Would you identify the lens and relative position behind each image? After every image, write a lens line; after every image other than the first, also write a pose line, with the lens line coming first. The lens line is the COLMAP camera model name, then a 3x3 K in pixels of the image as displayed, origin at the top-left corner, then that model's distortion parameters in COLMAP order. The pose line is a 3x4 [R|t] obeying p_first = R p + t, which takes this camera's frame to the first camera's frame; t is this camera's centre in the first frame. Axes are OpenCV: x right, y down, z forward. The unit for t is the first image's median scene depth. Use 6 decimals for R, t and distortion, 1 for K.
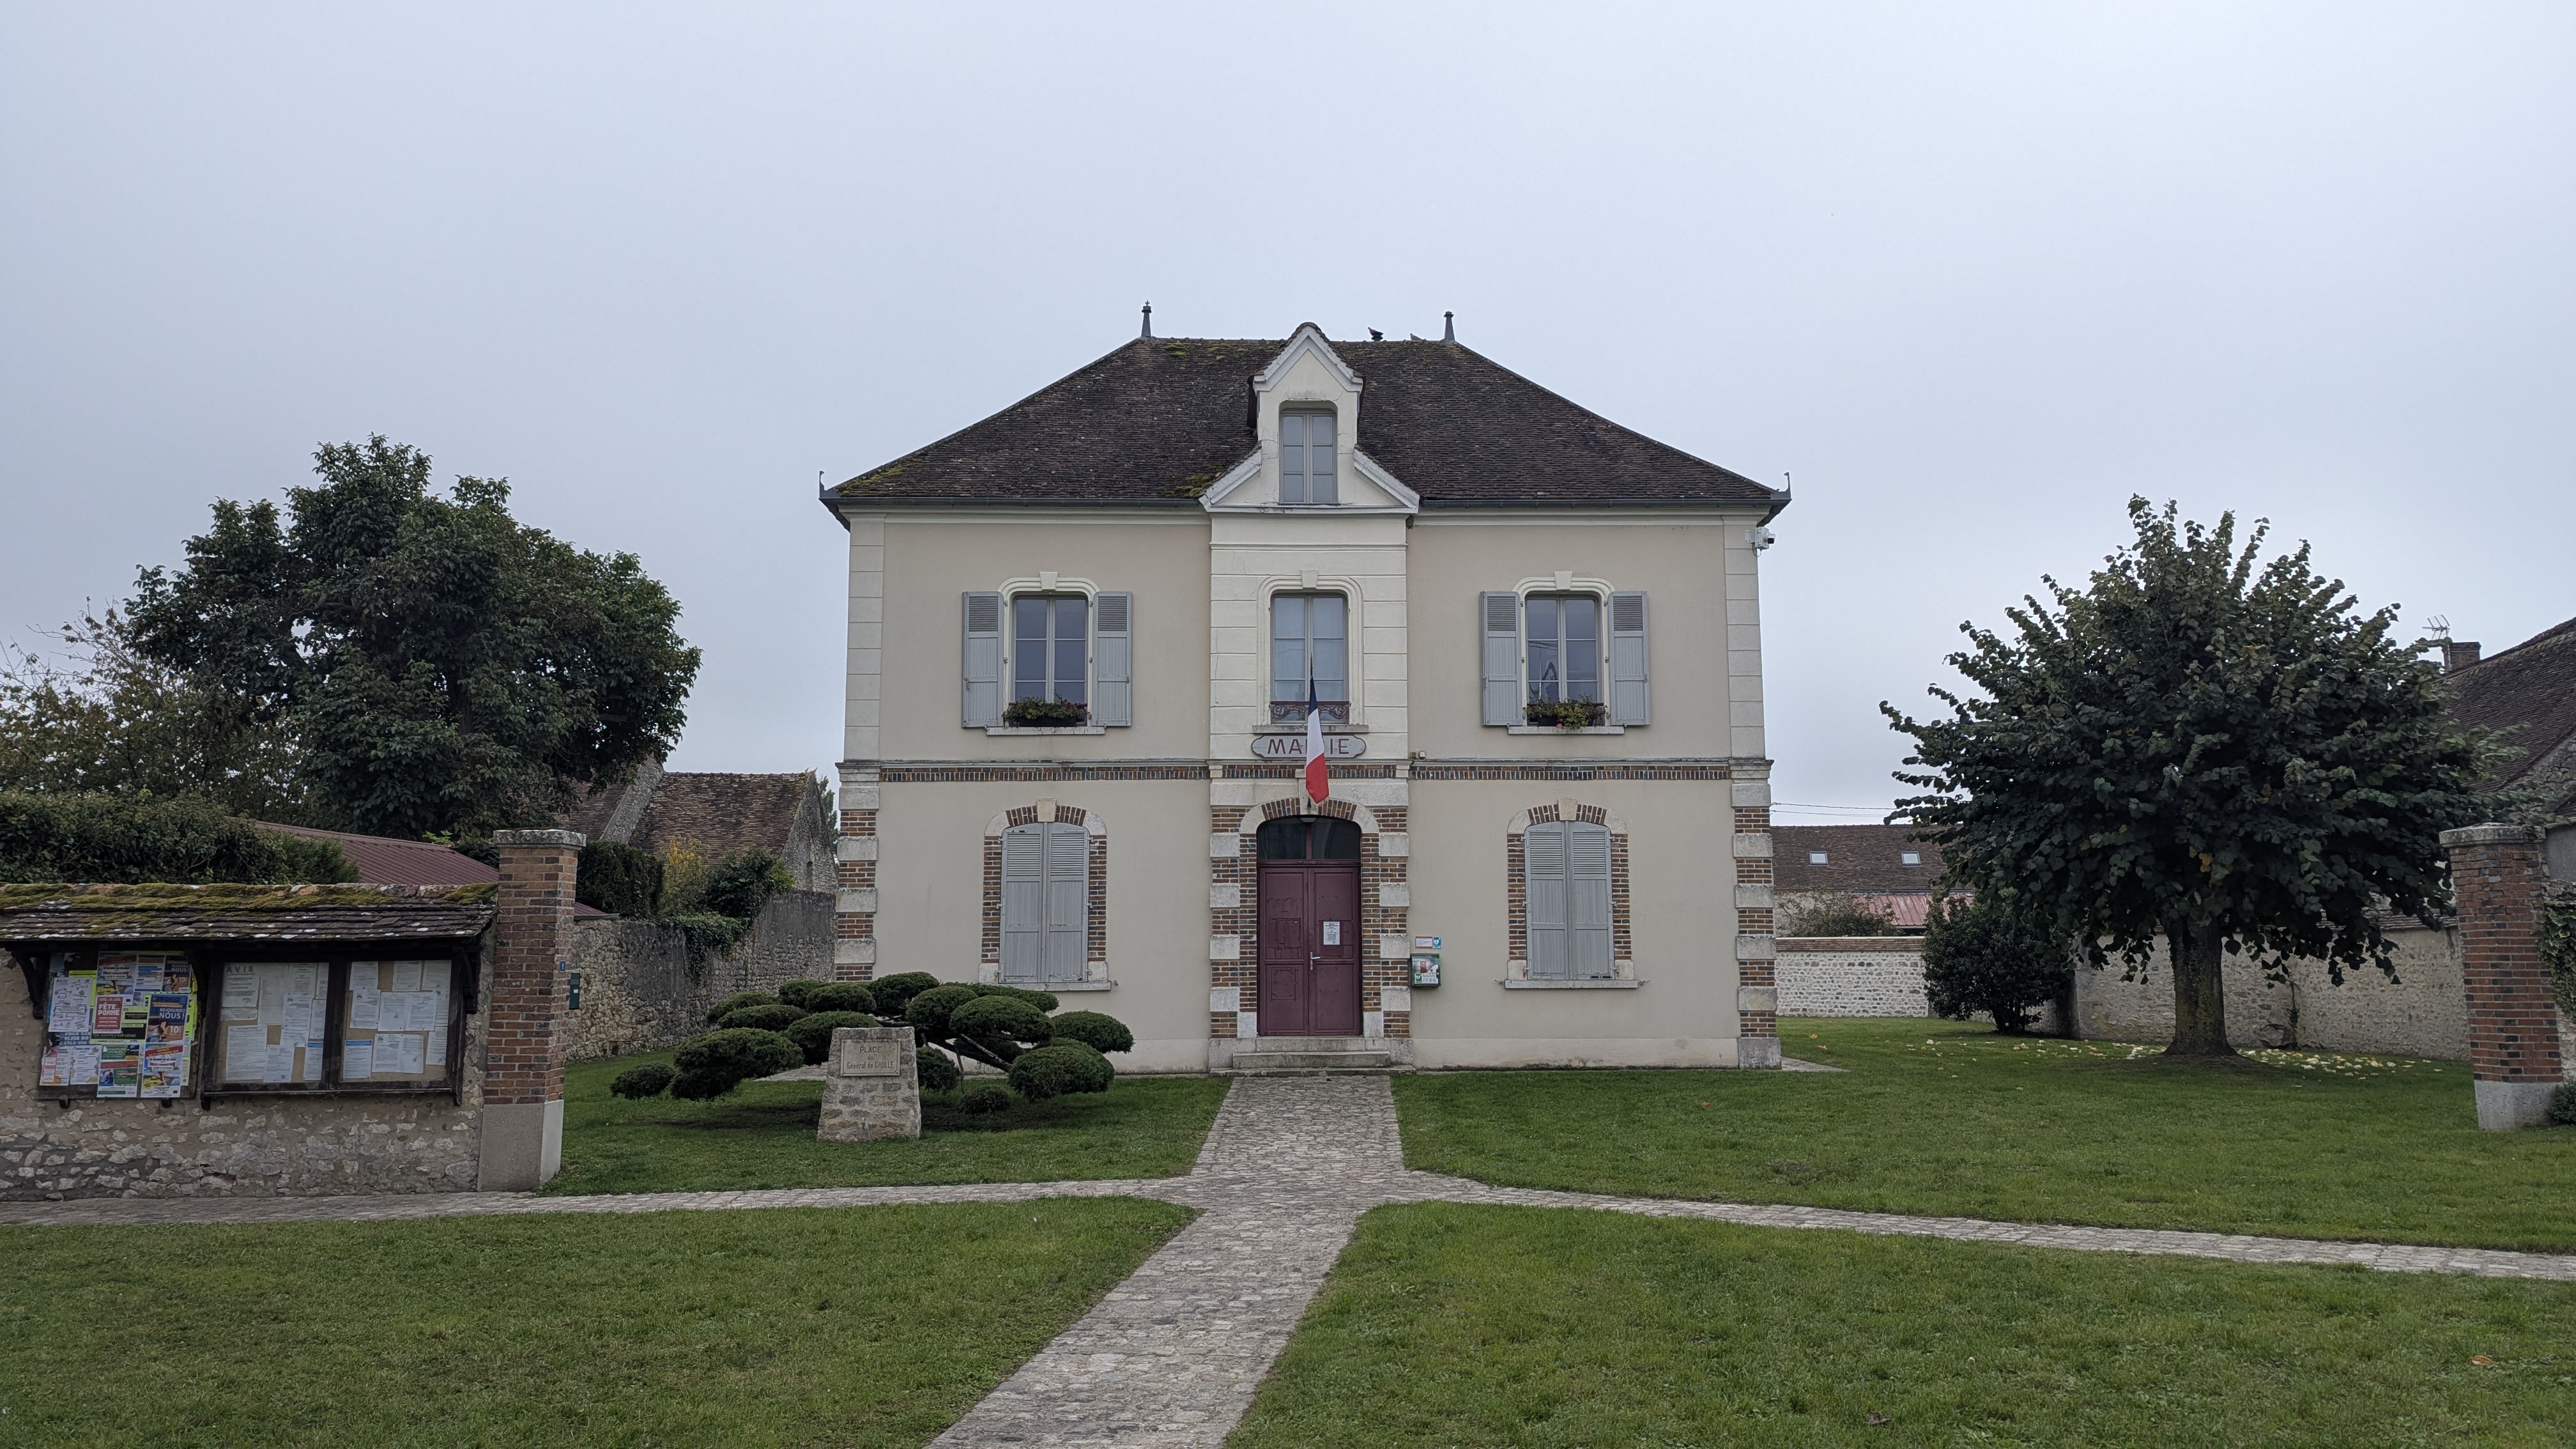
lens RADIAL K [[1808.0, 0, 1288.0], [0, 1808.0, 724.5], [0, 0, 1]] dist [0.050770, -0.058289]
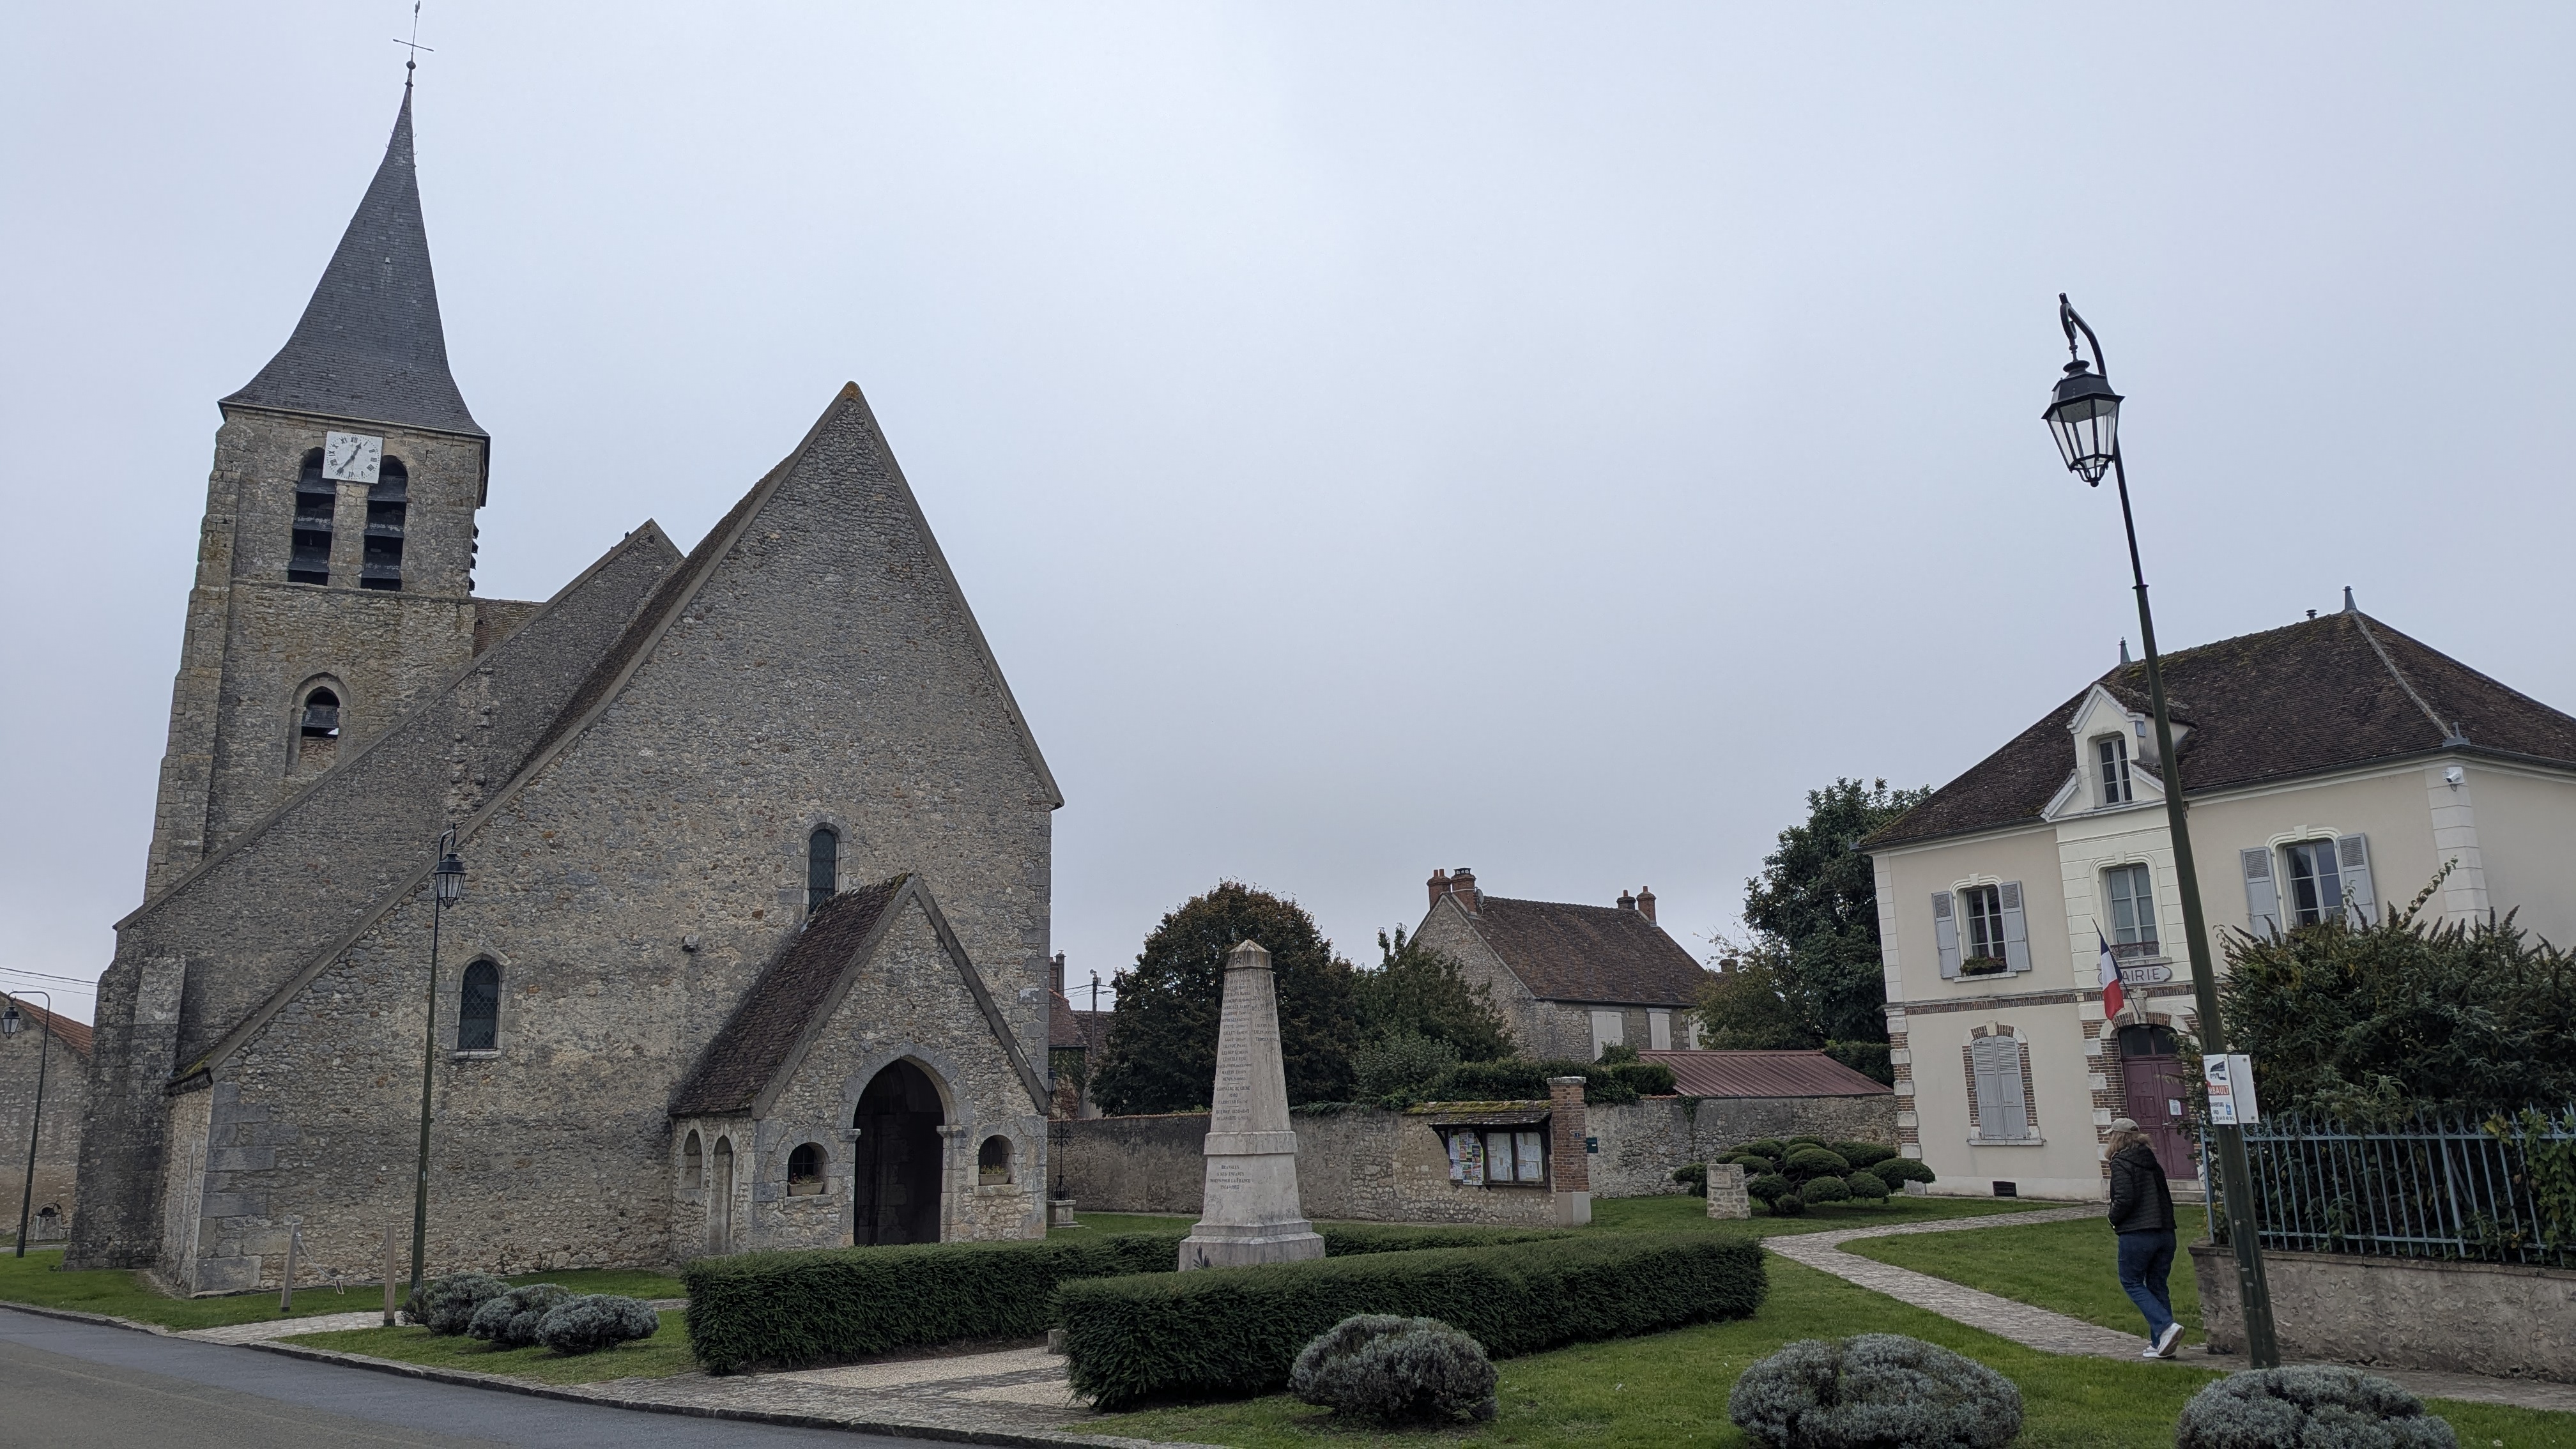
lens RADIAL K [[1808.0, 0, 1288.0], [0, 1808.0, 724.5], [0, 0, 1]] dist [0.050770, -0.058289]
pose [[0.479096, -0.188648, -0.857251, 0.975810], [0.131034, 0.981059, -0.142662, -0.065452], [0.867927, -0.043981, 0.494741, -0.297969]]
